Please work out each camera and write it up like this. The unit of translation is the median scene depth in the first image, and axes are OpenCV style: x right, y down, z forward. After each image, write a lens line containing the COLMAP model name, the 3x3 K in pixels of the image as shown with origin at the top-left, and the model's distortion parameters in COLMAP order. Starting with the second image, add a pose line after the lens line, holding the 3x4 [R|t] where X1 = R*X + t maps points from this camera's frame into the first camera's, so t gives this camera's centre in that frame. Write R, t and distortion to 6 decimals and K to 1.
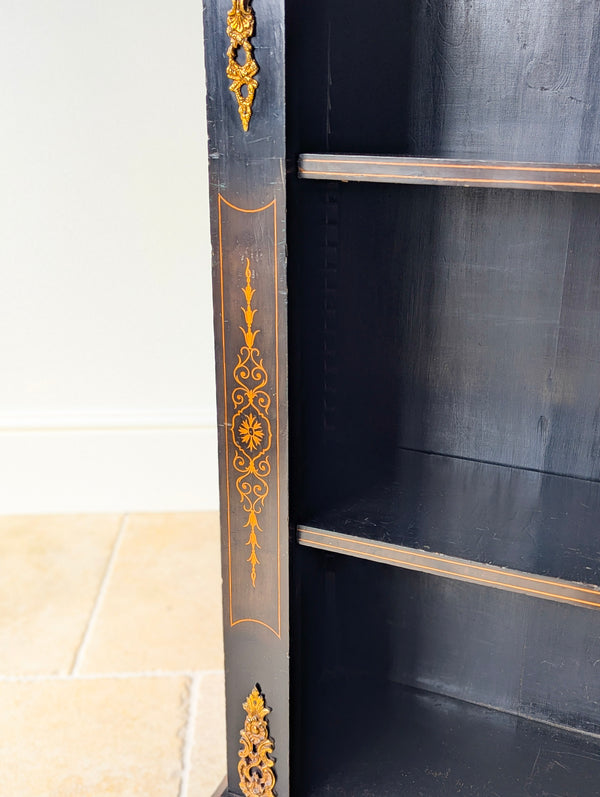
lens RADIAL K [[861.3, 0, 301.3], [0, 861.3, 412.3], [0, 0, 1]] dist [0.062524, -0.014493]
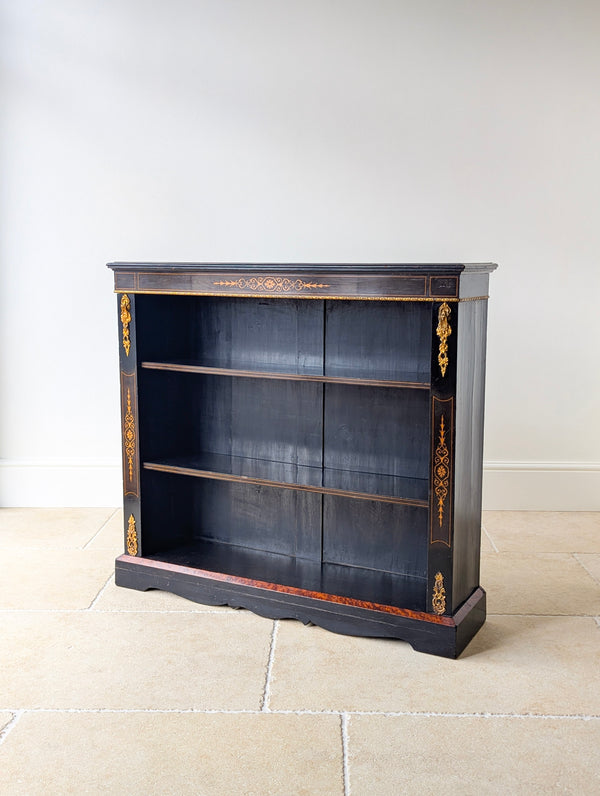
lens RADIAL K [[879.9, 0, 306.7], [0, 879.9, 398.3], [0, 0, 1]] dist [0.060521, 0.015917]
pose [[0.997006, 0.011327, -0.076486, 0.889355], [-0.024426, 0.984694, -0.172572, 0.455478], [0.073360, 0.173924, 0.982023, -2.408331]]
